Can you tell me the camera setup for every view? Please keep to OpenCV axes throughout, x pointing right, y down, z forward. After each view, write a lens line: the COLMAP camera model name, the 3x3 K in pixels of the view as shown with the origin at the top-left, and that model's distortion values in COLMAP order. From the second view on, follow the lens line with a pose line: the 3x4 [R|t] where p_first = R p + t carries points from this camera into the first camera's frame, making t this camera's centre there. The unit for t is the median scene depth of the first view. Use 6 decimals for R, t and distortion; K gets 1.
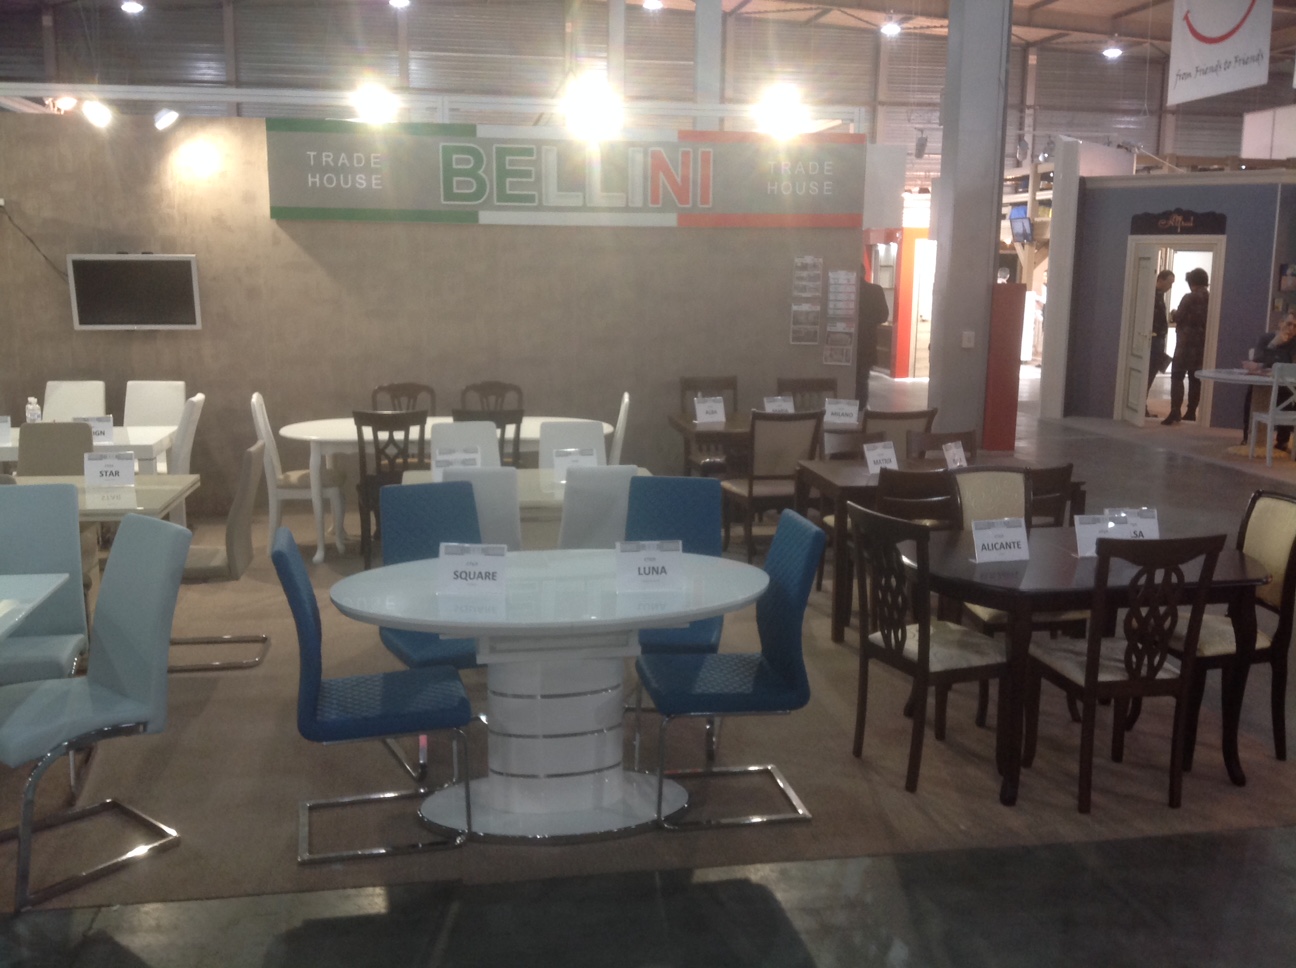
lens RADIAL K [[1206.8, 0, 648.0], [0, 1206.8, 484.0], [0, 0, 1]] dist [0.178746, -0.358692]
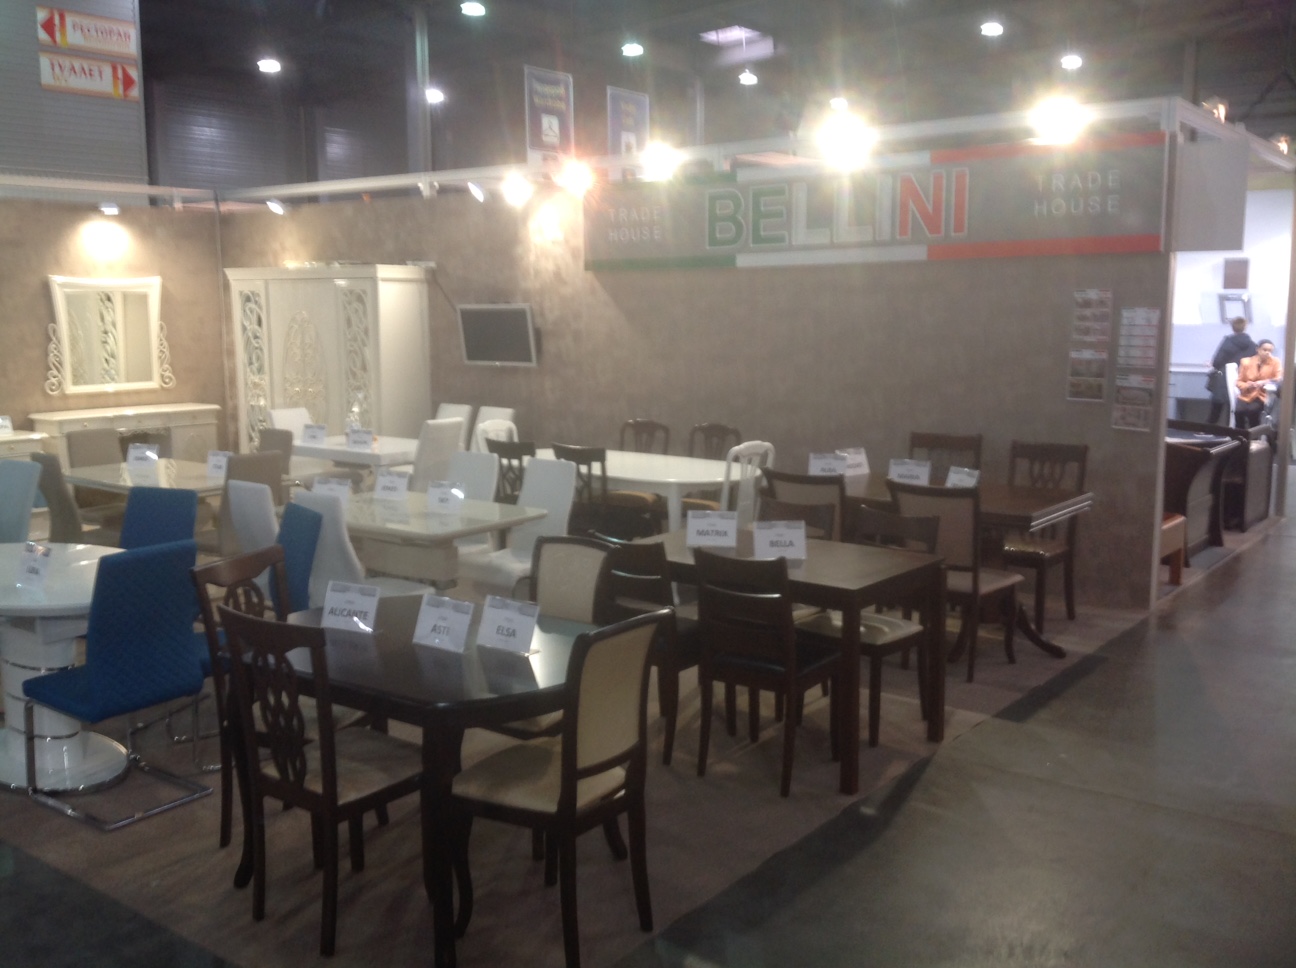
lens RADIAL K [[1206.8, 0, 648.0], [0, 1206.8, 484.0], [0, 0, 1]] dist [0.178746, -0.358692]
pose [[0.680109, 0.094644, -0.726976, 0.549261], [-0.121166, 0.992506, 0.015858, -0.042993], [0.723029, 0.077299, 0.686479, 0.271466]]
